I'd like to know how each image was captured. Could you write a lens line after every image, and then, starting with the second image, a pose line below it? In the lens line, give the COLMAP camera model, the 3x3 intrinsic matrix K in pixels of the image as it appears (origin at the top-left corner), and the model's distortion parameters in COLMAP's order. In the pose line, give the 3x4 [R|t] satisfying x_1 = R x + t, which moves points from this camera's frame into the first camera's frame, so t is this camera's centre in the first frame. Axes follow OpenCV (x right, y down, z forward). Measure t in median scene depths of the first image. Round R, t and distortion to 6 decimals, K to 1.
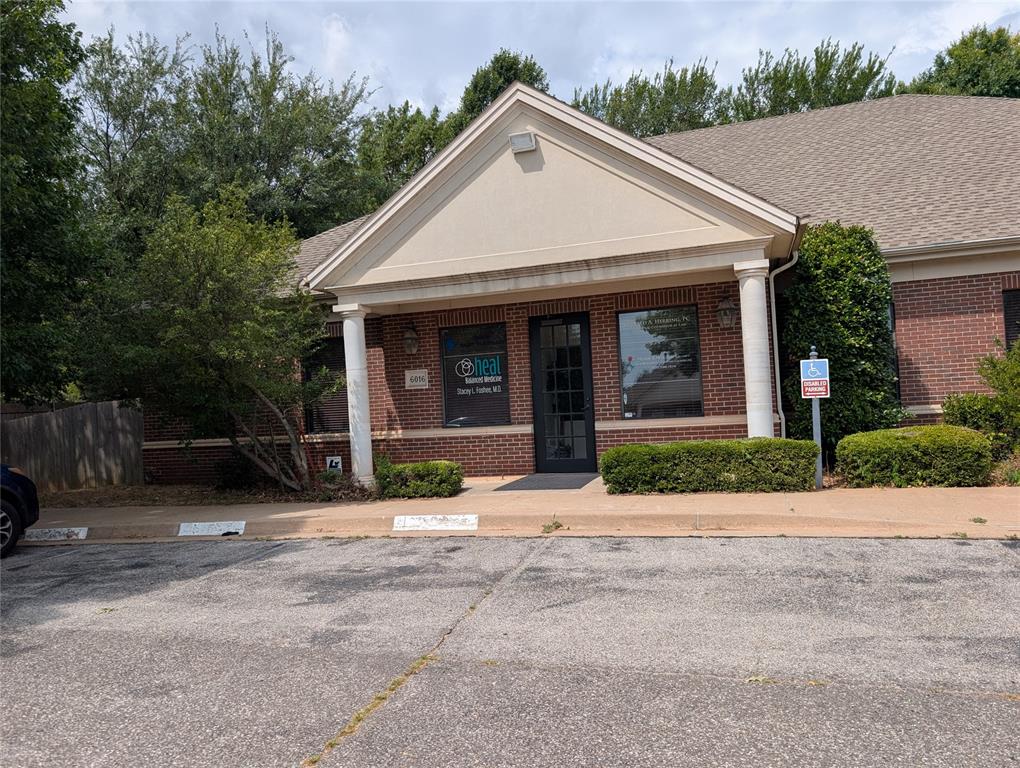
lens RADIAL K [[712.0, 0, 510.0], [0, 712.0, 384.0], [0, 0, 1]] dist [0.000731, 0.000122]
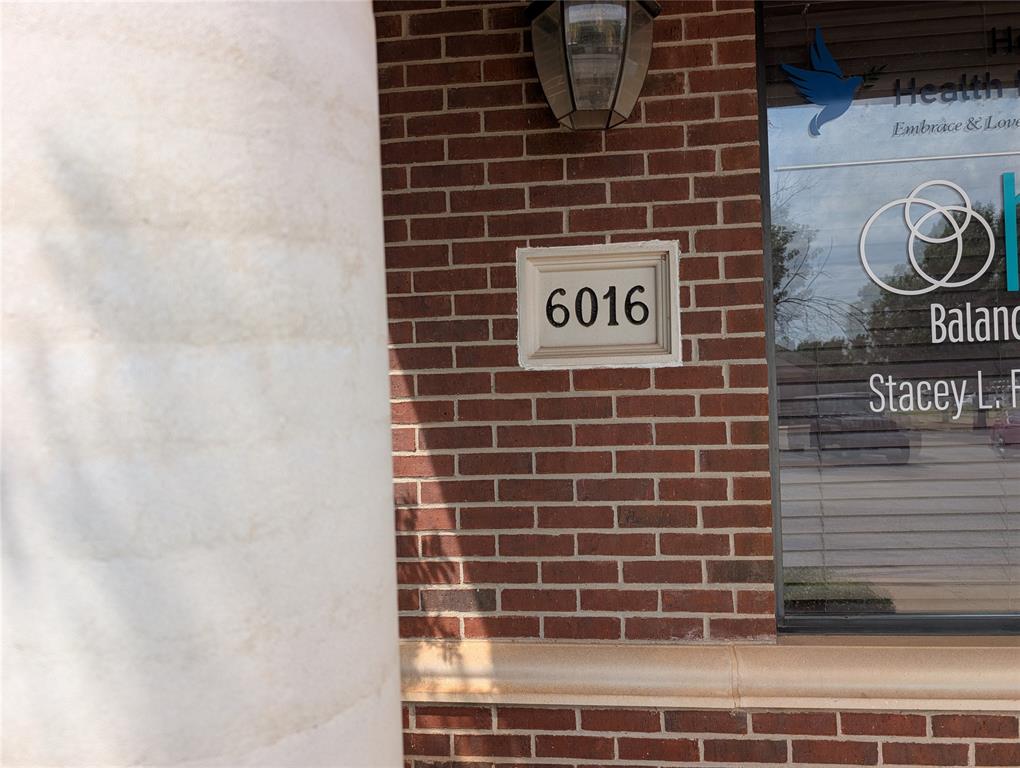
lens RADIAL K [[712.0, 0, 510.0], [0, 712.0, 384.0], [0, 0, 1]] dist [0.000731, 0.000122]
pose [[0.983287, 0.026074, 0.180184, -0.176464], [-0.028067, 0.999570, 0.008520, 0.009073], [-0.179885, -0.013434, 0.983596, 0.854626]]
